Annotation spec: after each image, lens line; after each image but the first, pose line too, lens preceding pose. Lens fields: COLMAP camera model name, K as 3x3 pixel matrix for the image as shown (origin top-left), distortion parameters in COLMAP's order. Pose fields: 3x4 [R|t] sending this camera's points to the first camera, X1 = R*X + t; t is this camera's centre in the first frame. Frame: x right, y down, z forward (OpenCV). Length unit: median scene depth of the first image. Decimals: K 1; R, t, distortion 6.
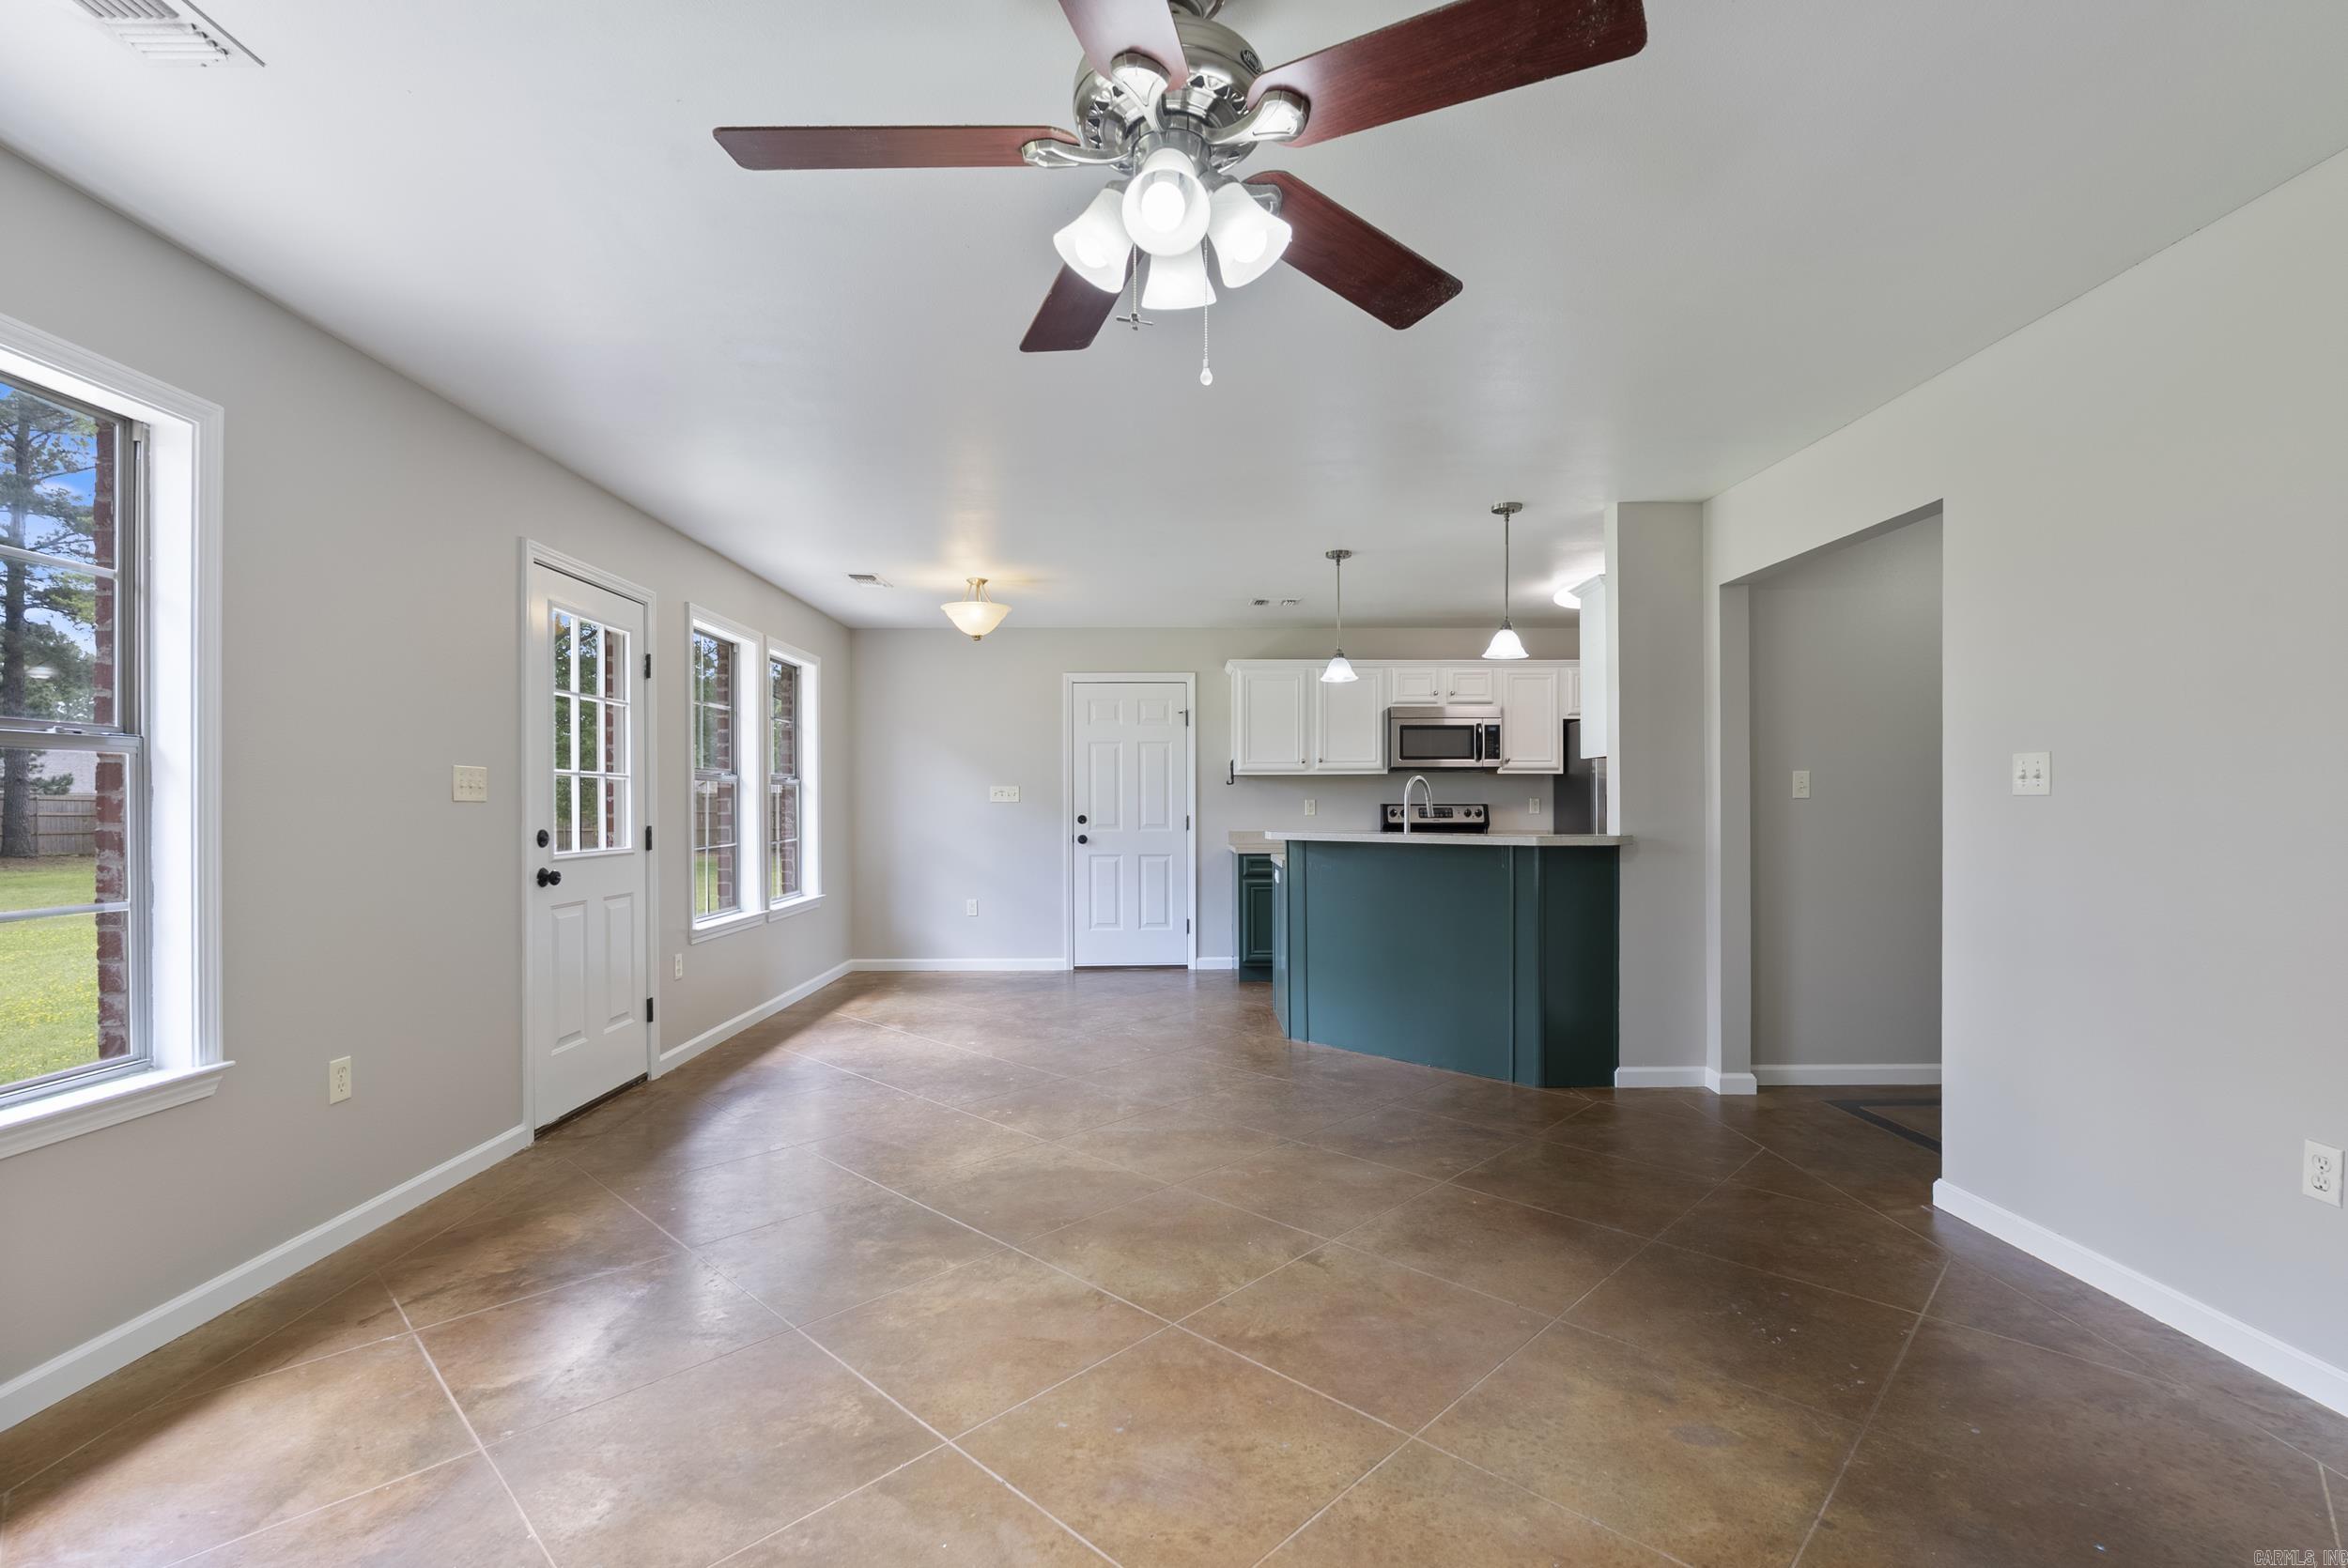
lens RADIAL K [[1039.1, 0, 1179.7], [0, 1039.1, 812.7], [0, 0, 1]] dist [-0.007294, 0.001150]
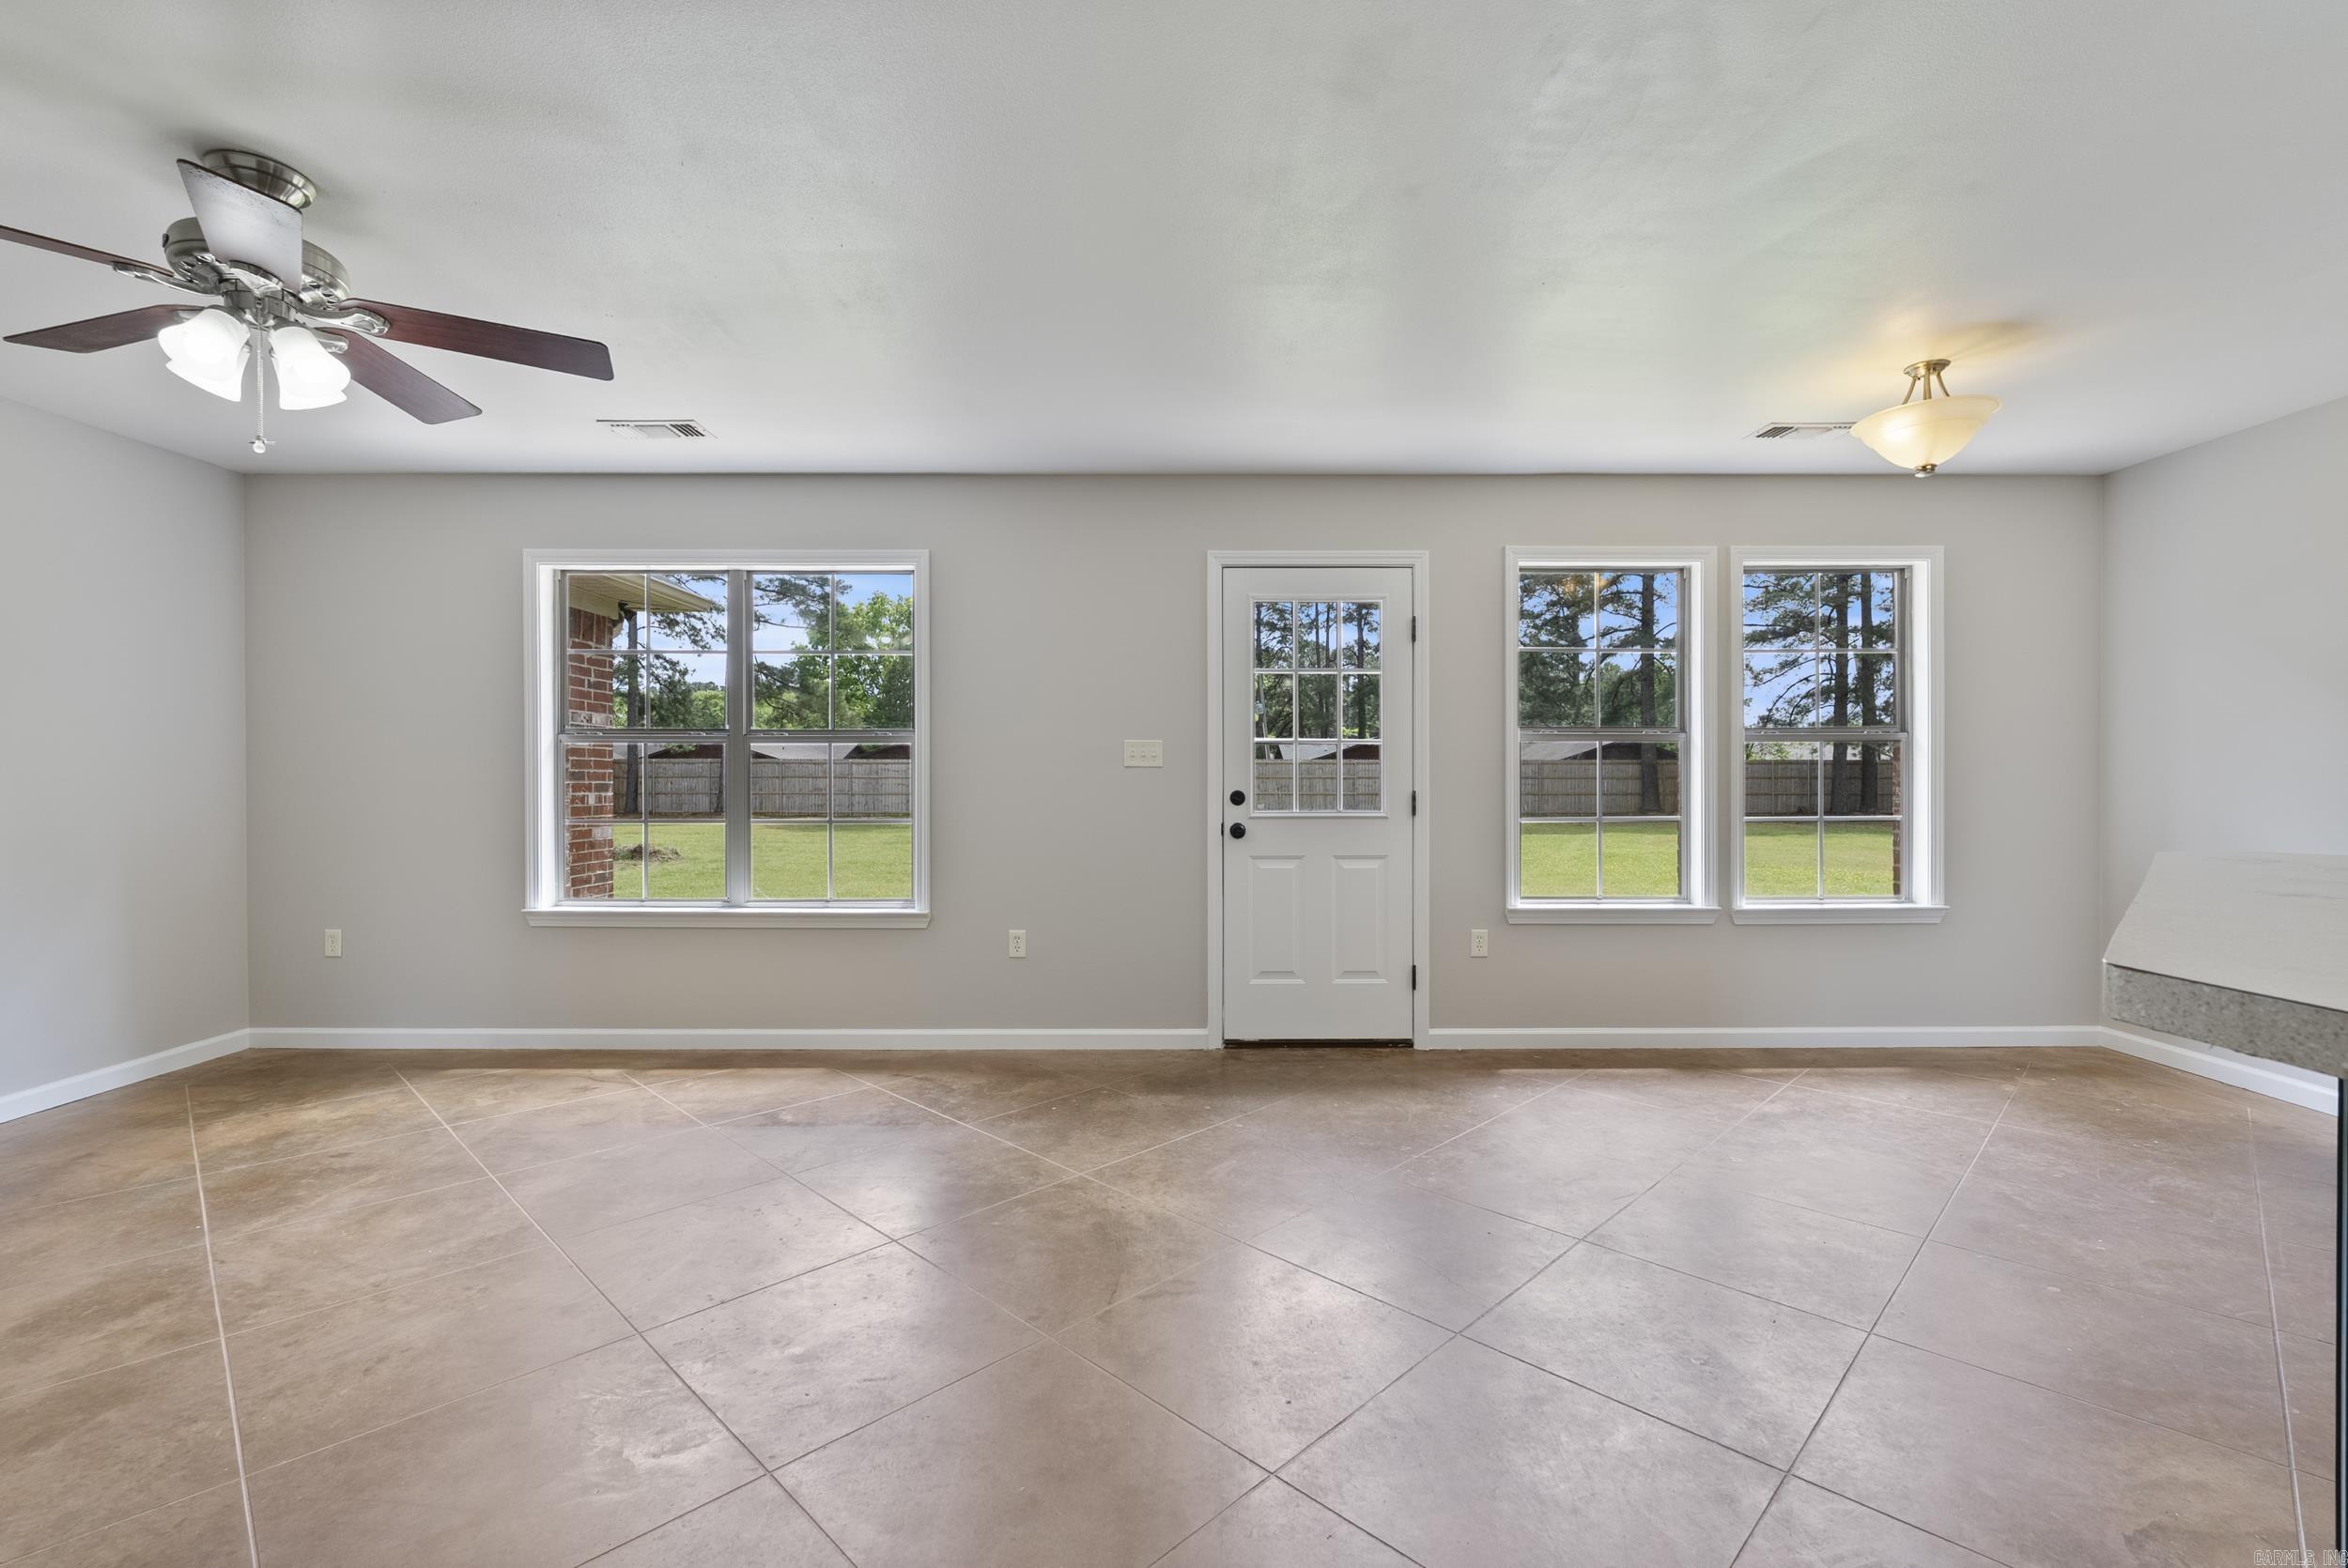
lens RADIAL K [[1039.1, 0, 1176.1], [0, 1039.1, 772.5], [0, 0, 1]] dist [-0.007294, 0.001150]
pose [[-0.014834, 0.003831, -0.999883, 0.377130], [-0.007018, 0.999968, 0.003935, -0.005416], [0.999865, 0.007075, -0.014806, 0.620362]]
